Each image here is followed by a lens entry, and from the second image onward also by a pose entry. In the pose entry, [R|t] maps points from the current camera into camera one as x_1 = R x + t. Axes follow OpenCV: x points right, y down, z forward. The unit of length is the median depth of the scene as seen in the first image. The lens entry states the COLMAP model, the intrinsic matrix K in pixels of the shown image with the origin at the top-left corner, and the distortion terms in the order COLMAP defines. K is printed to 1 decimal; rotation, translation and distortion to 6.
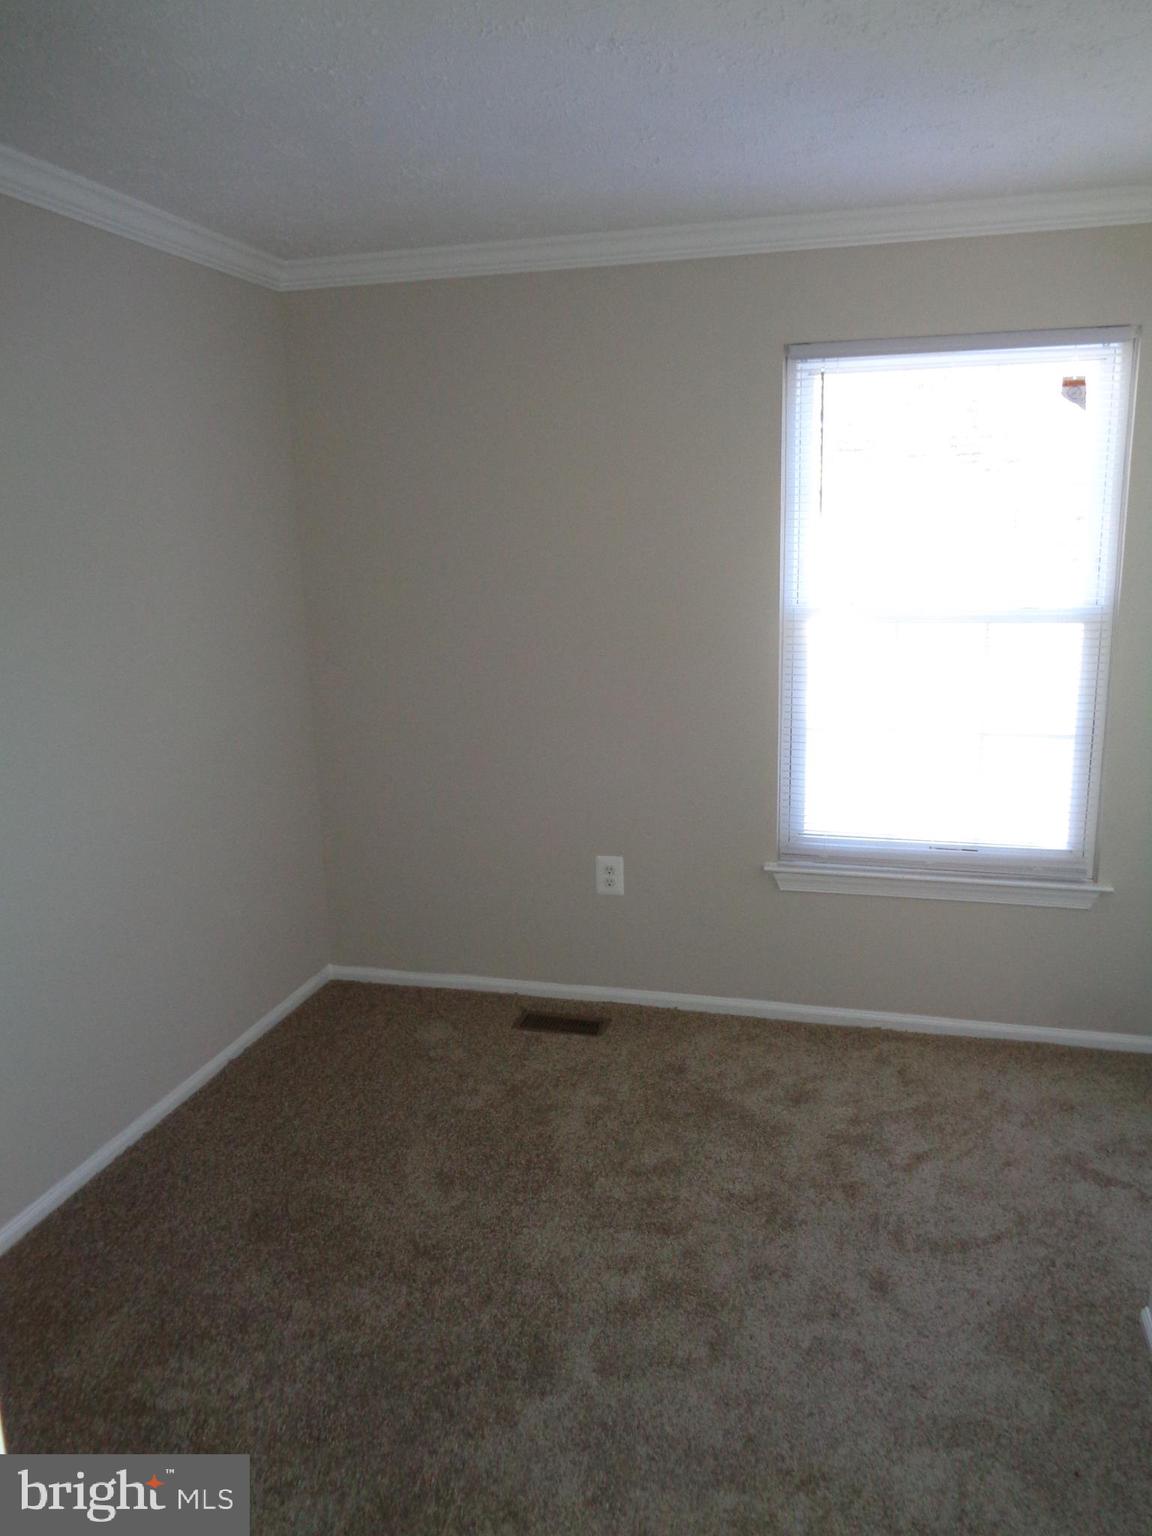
lens RADIAL K [[1143.7, 0, 574.8], [0, 1143.7, 770.3], [0, 0, 1]] dist [-0.019912, 0.005552]
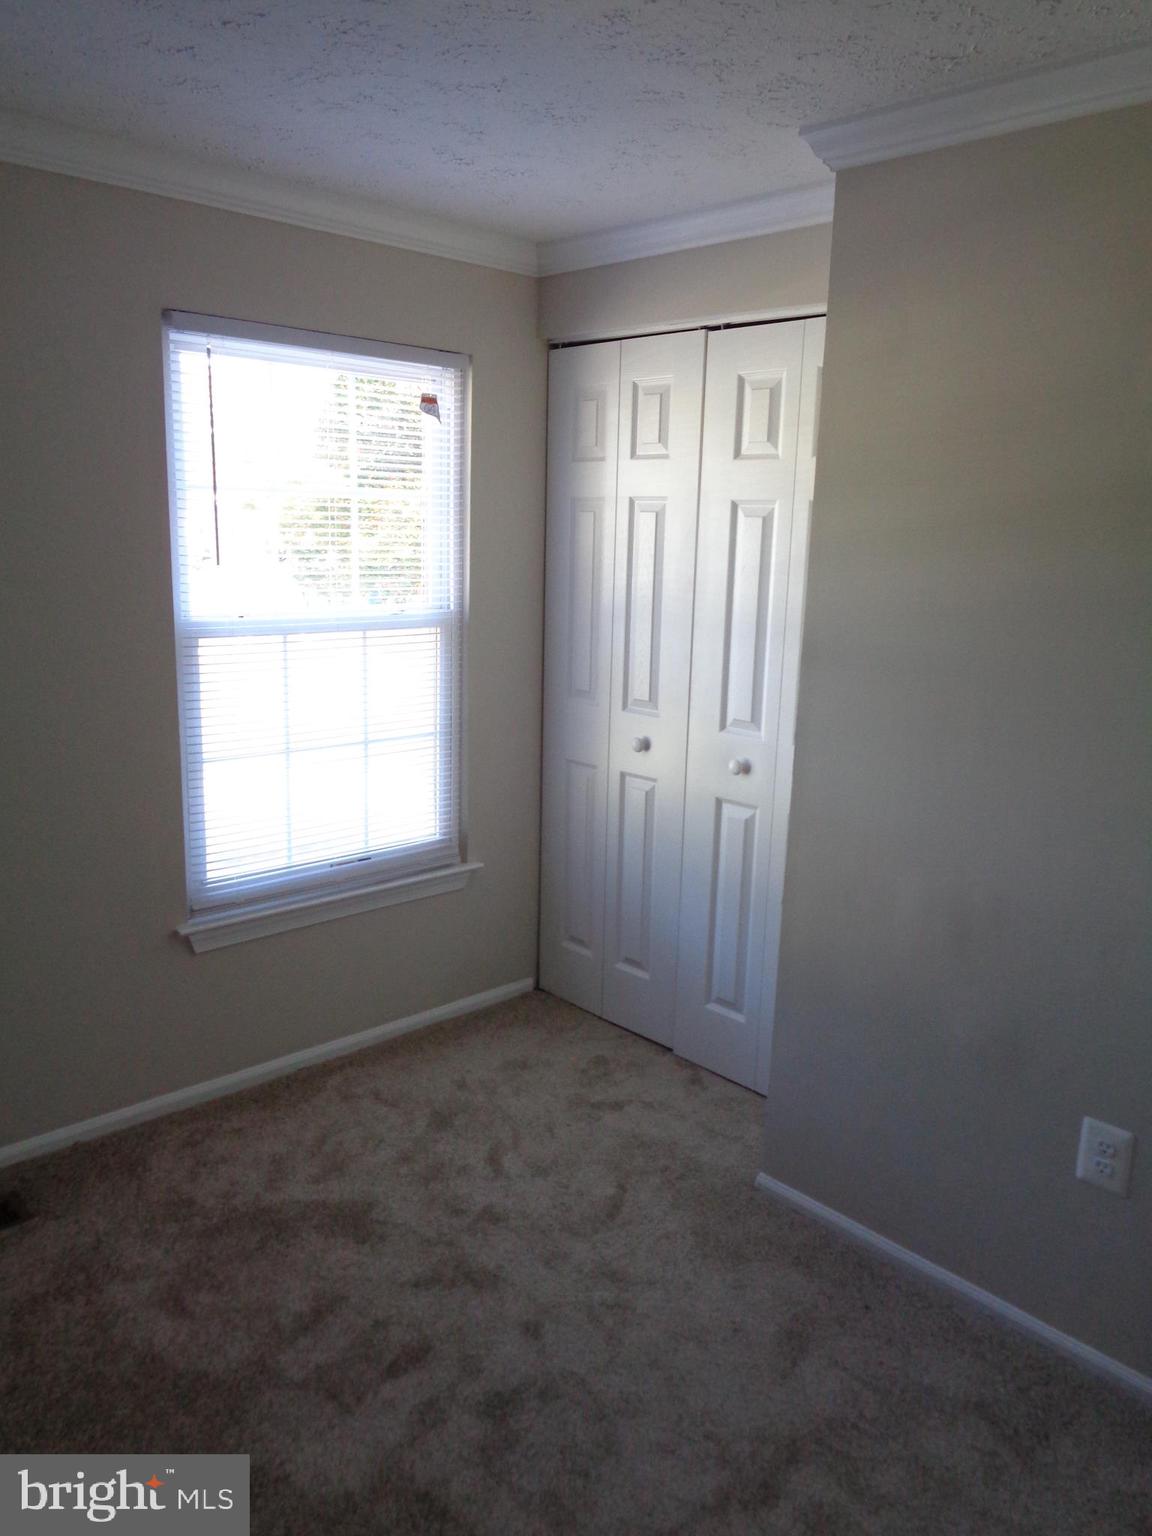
lens RADIAL K [[1143.7, 0, 584.5], [0, 1143.7, 775.3], [0, 0, 1]] dist [-0.019912, 0.005552]
pose [[0.511179, -0.152886, 0.845767, -0.397080], [0.139724, 0.985743, 0.093740, -0.070555], [-0.848041, 0.070256, 0.525253, 0.318222]]
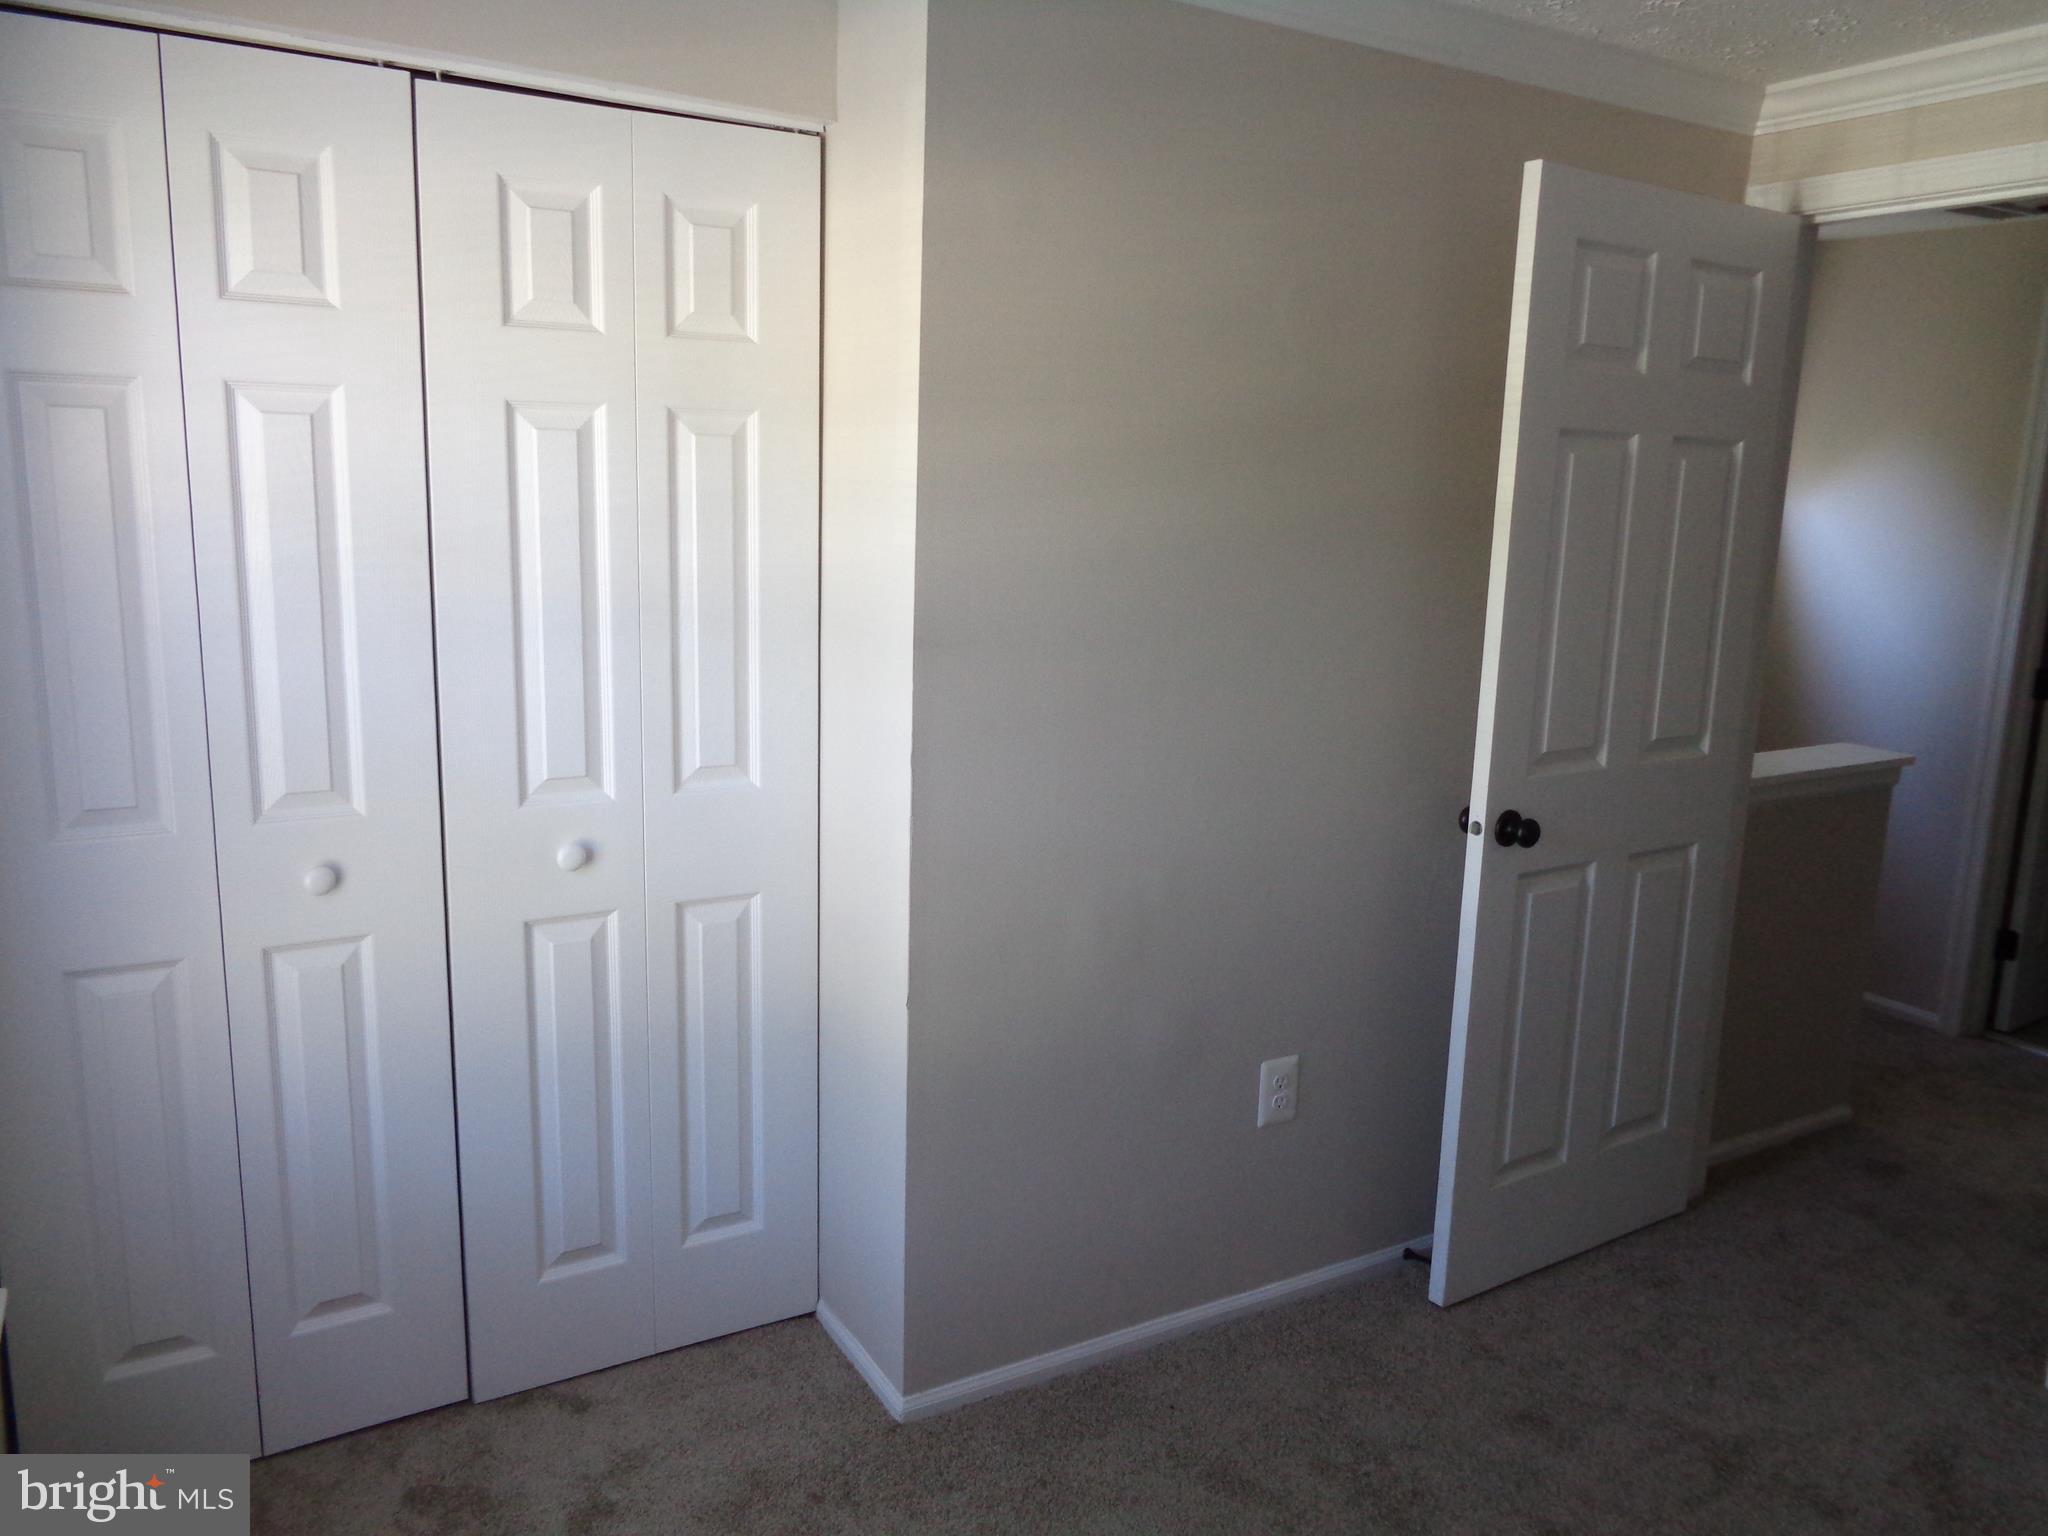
lens RADIAL K [[1524.9, 0, 1035.8], [0, 1524.9, 760.3], [0, 0, 1]] dist [-0.019912, 0.005552]
pose [[-0.731032, -0.133181, 0.669219, -0.182401], [0.120775, 0.940026, 0.319005, -0.222395], [-0.671569, 0.314028, -0.671104, 1.035646]]
